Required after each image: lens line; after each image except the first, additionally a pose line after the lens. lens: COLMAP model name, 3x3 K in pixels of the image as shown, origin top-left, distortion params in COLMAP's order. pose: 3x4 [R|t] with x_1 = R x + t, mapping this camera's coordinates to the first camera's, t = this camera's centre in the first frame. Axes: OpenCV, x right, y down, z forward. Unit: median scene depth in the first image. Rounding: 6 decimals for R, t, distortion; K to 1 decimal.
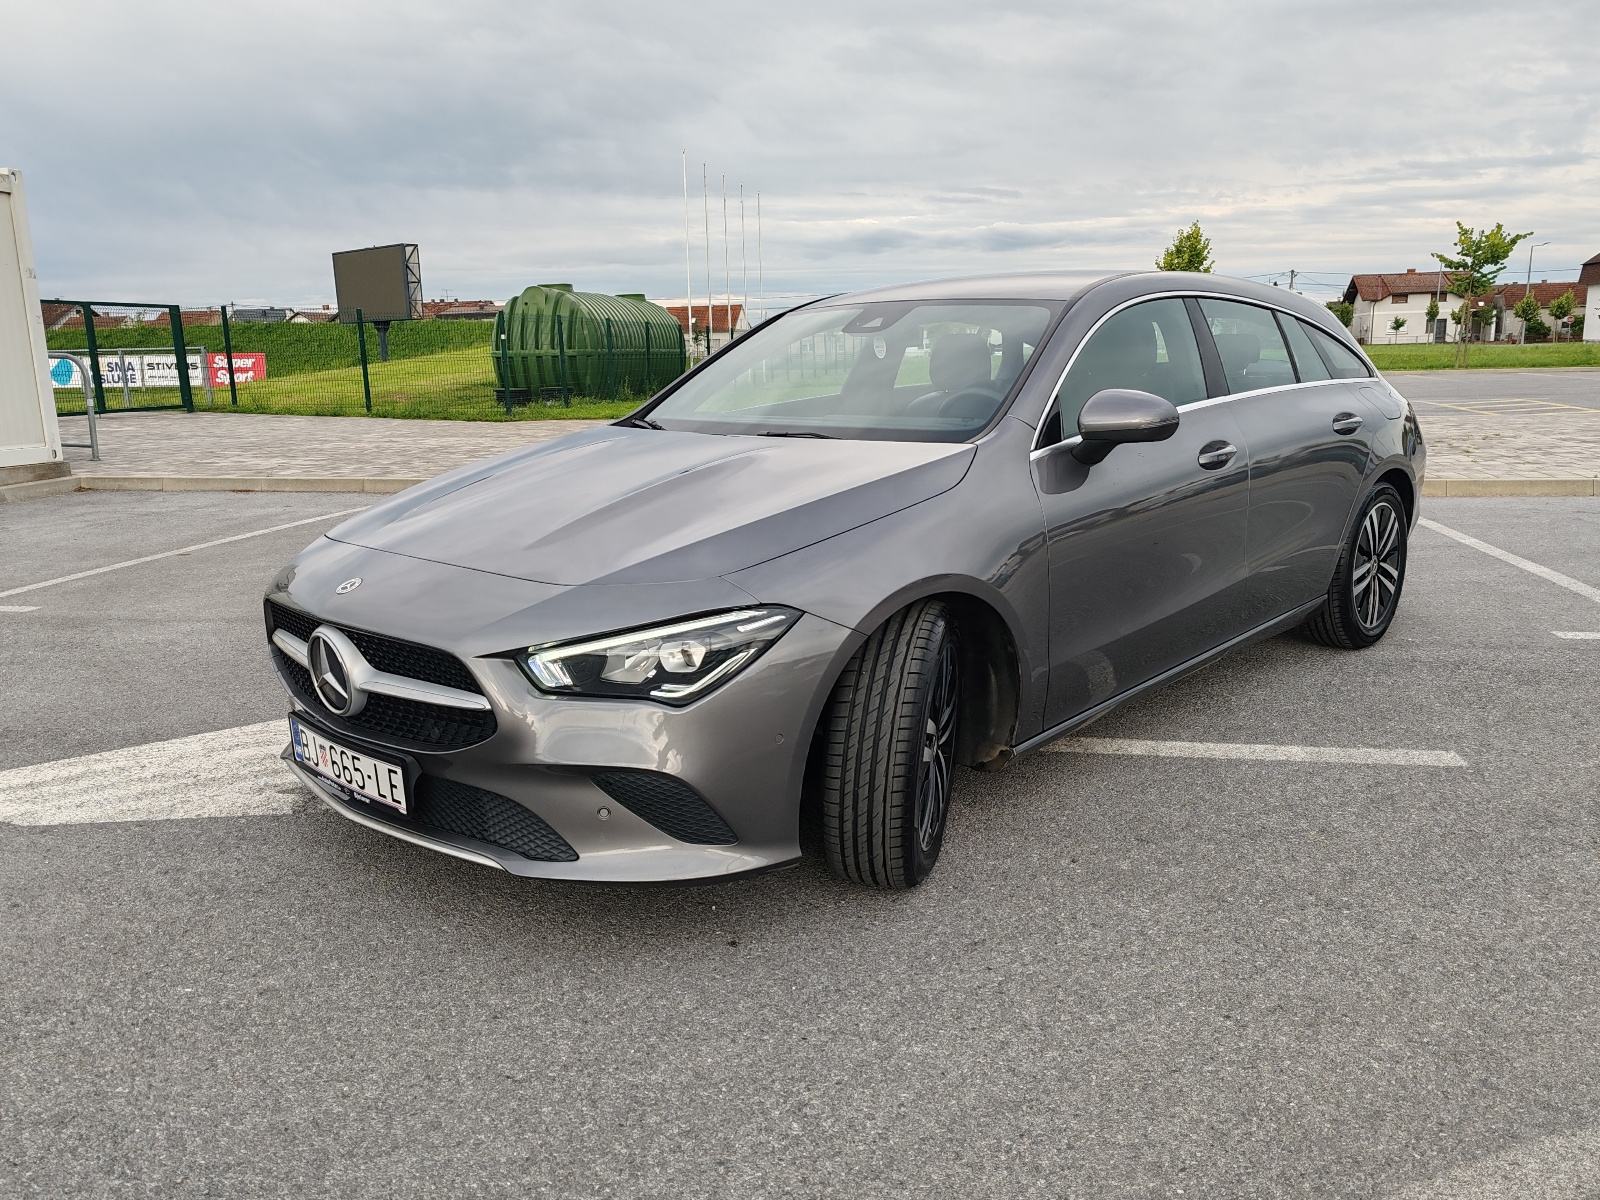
lens RADIAL K [[1213.7, 0, 802.5], [0, 1213.7, 601.4], [0, 0, 1]] dist [0.034571, -0.022285]
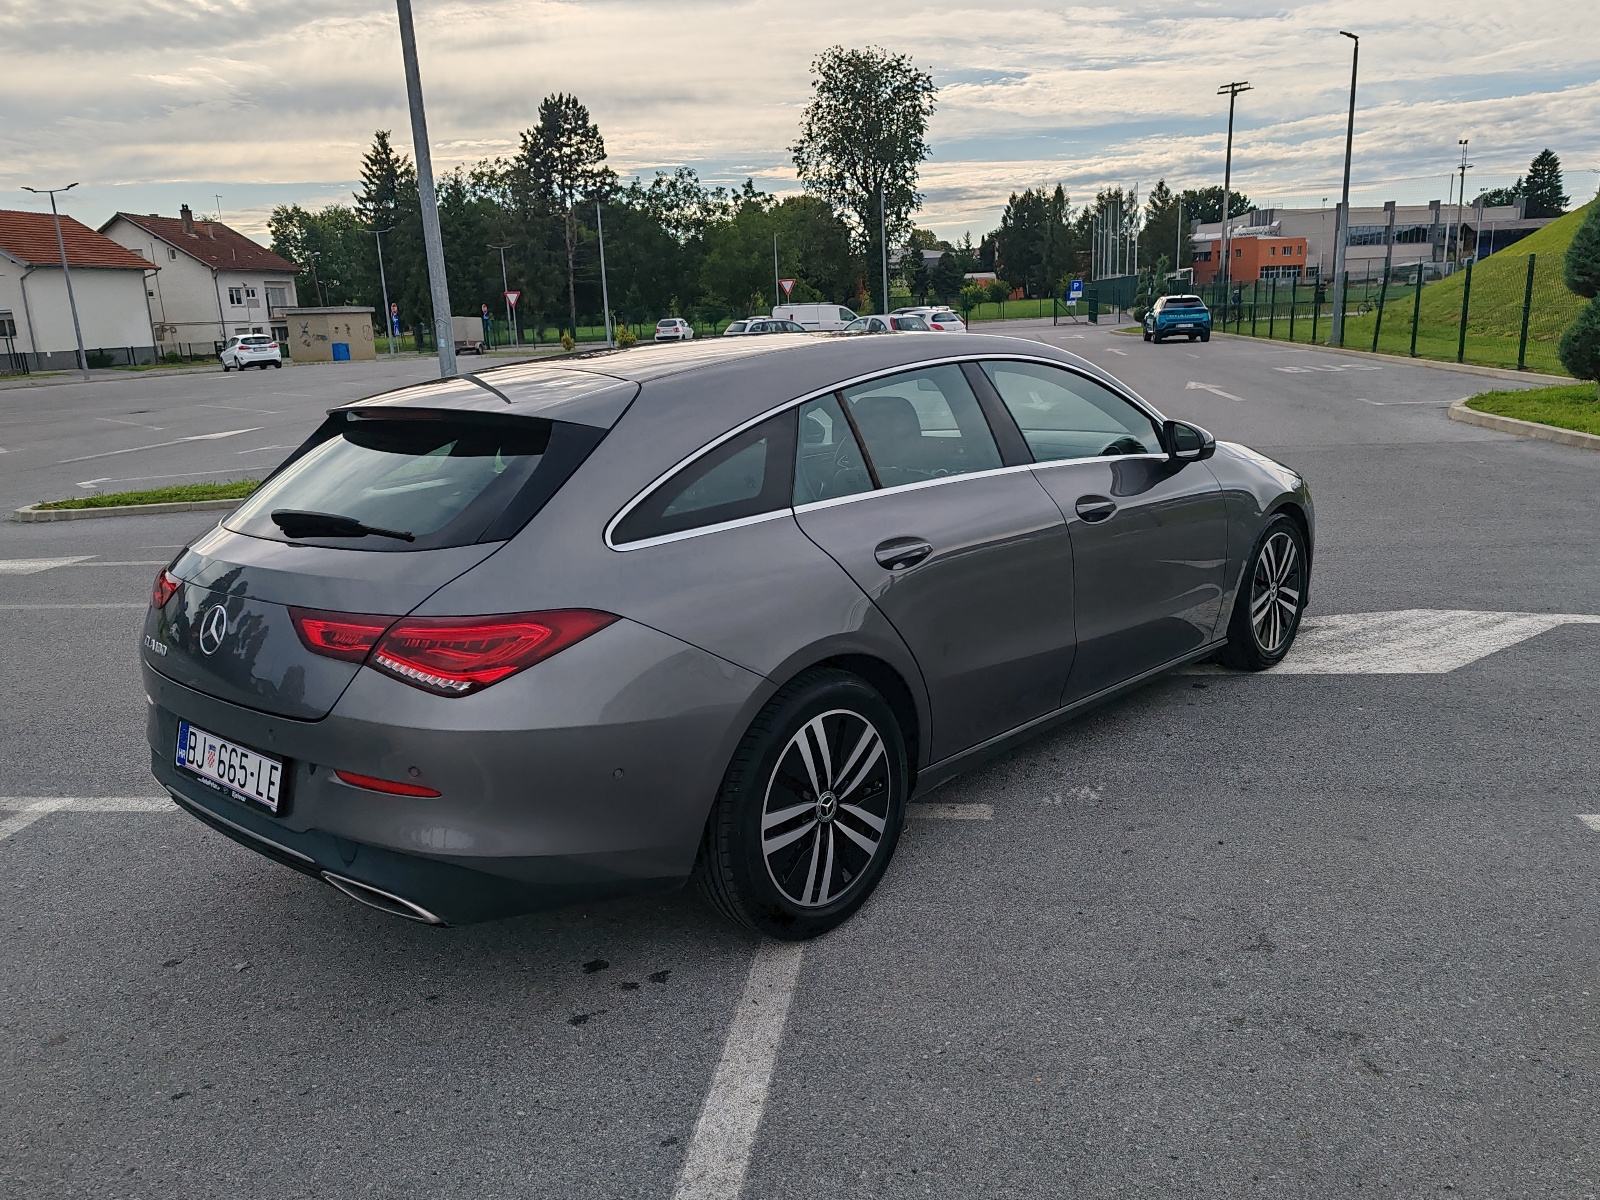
lens RADIAL K [[1221.1, 0, 800.0], [0, 1221.1, 600.0], [0, 0, 1]] dist [0.020063, 0.003716]
pose [[-0.997105, 0.074217, -0.016515, 0.208304], [0.060262, 0.903864, 0.423555, -0.453427], [0.046362, 0.421334, -0.905720, 1.824030]]
